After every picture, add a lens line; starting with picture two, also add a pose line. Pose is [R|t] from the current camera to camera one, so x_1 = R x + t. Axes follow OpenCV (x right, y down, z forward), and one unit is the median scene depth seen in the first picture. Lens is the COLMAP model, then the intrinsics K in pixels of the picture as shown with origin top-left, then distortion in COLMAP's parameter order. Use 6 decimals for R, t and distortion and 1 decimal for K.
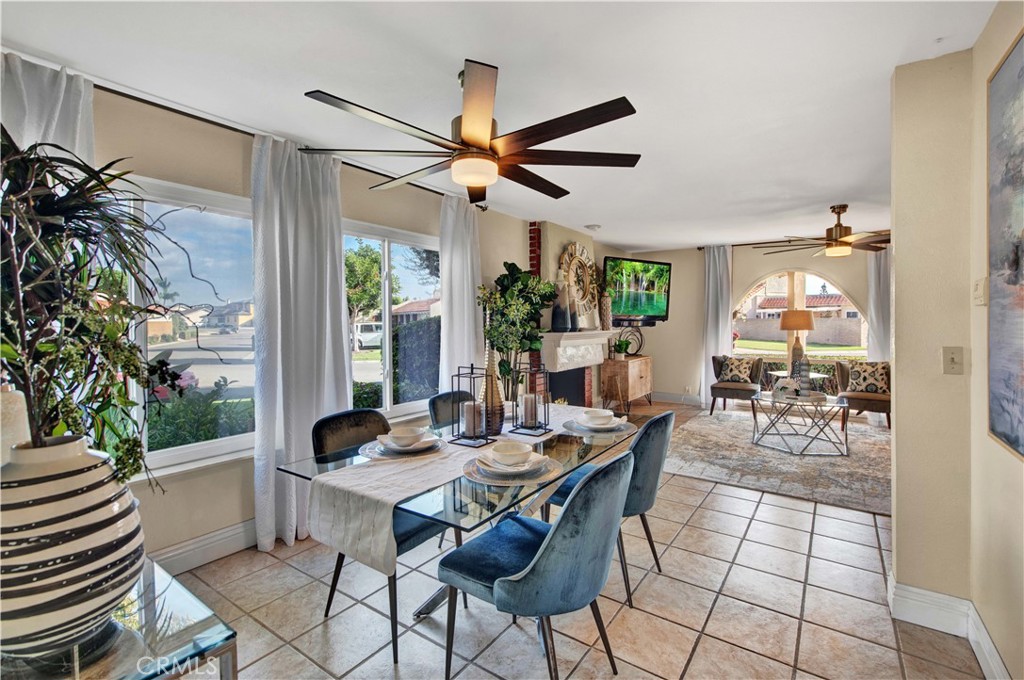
lens RADIAL K [[461.6, 0, 523.9], [0, 461.6, 327.4], [0, 0, 1]] dist [-0.016482, 0.000251]
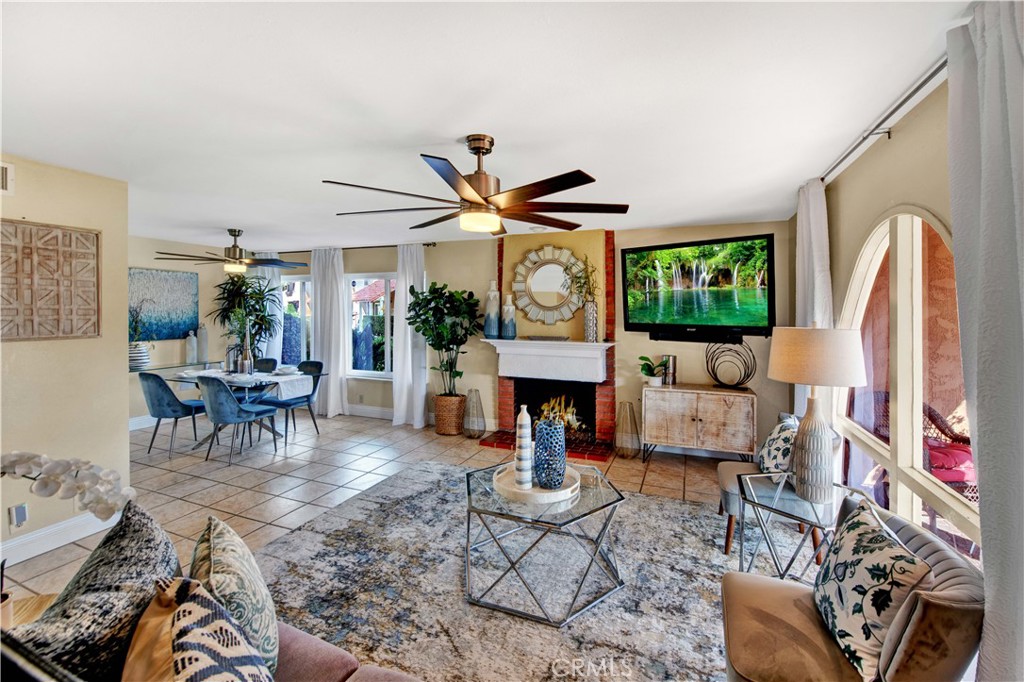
lens RADIAL K [[430.4, 0, 509.9], [0, 430.4, 312.8], [0, 0, 1]] dist [-0.000217, -0.000039]
pose [[0.195552, 0.003563, -0.980687, 0.822085], [-0.015518, 0.999879, 0.000538, -0.041596], [0.980571, 0.015113, 0.195584, 0.642780]]
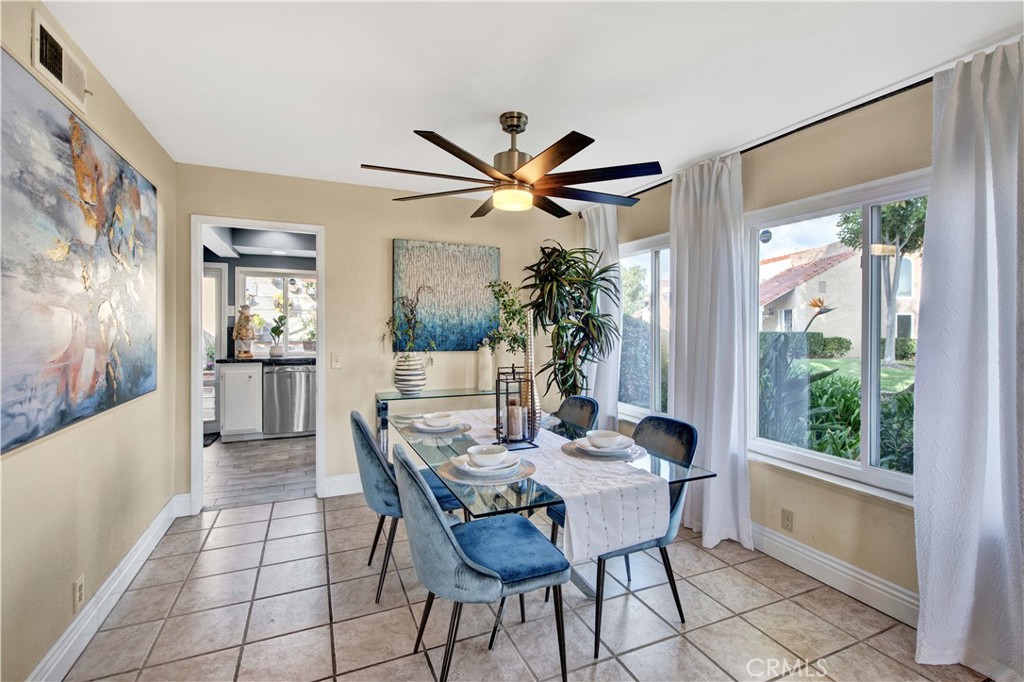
lens RADIAL K [[461.6, 0, 523.9], [0, 461.6, 328.4], [0, 0, 1]] dist [-0.016482, 0.000251]
pose [[-0.518931, -0.002811, -0.854812, 0.282779], [-0.020918, 0.999737, 0.009411, -0.011734], [0.854560, 0.022765, -0.518853, 0.514973]]
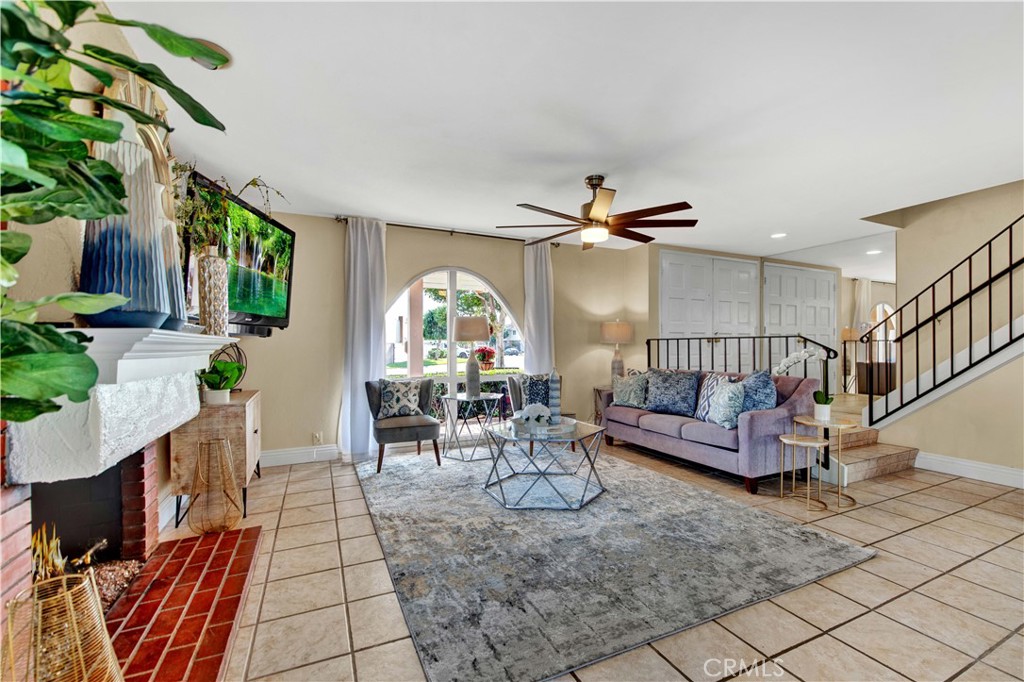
lens RADIAL K [[439.6, 0, 510.9], [0, 439.6, 342.2], [0, 0, 1]] dist [-0.013683, -0.000026]
pose [[0.524762, 0.003093, 0.851243, -0.022924], [0.019372, 0.999691, -0.015575, 0.019292], [-0.851028, 0.024664, 0.524540, 0.498391]]
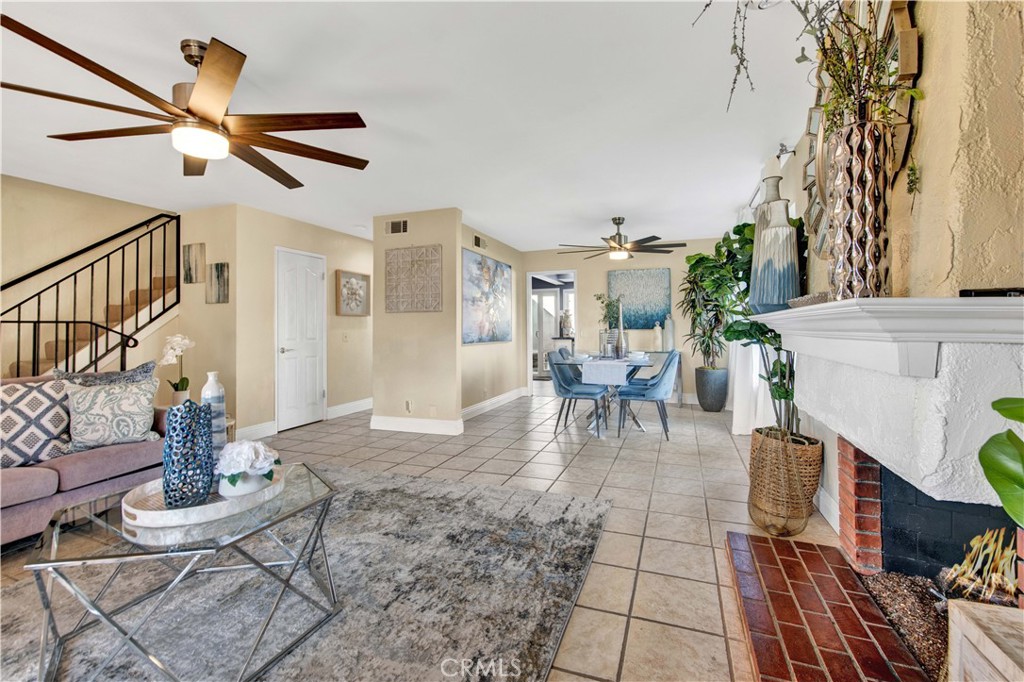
lens RADIAL K [[425.6, 0, 521.7], [0, 425.6, 323.9], [0, 0, 1]] dist [-0.000502, -0.000122]
pose [[-0.970554, 0.000728, -0.240882, 0.326967], [0.000585, 1.000000, 0.000668, 0.012453], [0.240883, 0.000507, -0.970554, 1.031474]]
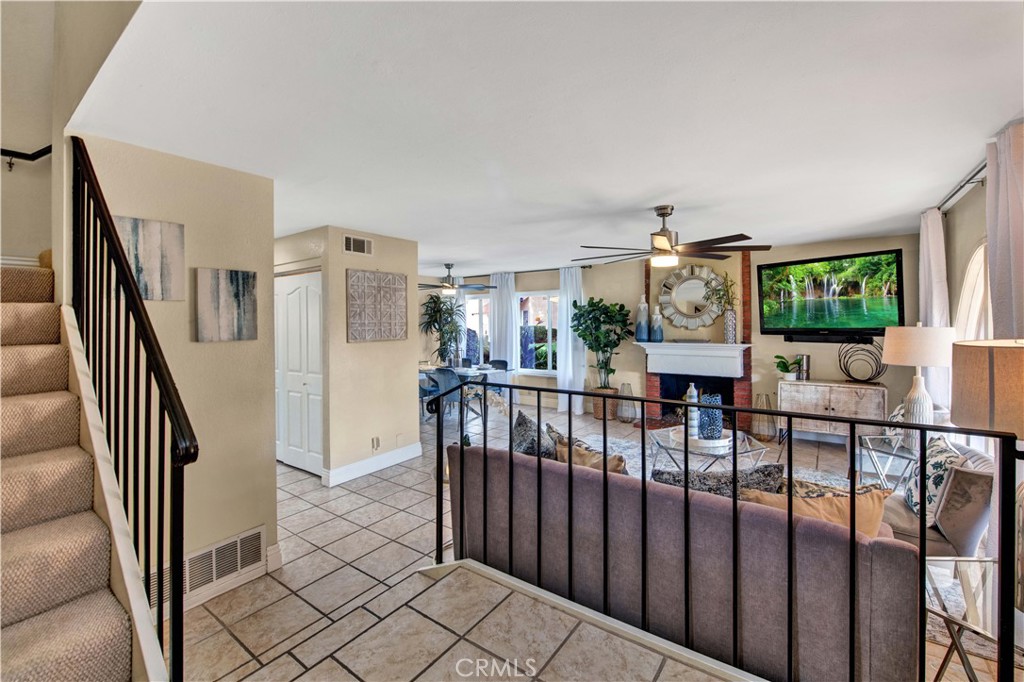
lens RADIAL K [[433.4, 0, 514.8], [0, 433.4, 328.7], [0, 0, 1]] dist [-0.011785, -0.000439]
pose [[-0.037305, 0.016328, -0.999171, 1.038062], [0.000678, 0.999867, 0.016314, -0.039555], [0.999304, -0.000069, -0.037311, 0.509949]]
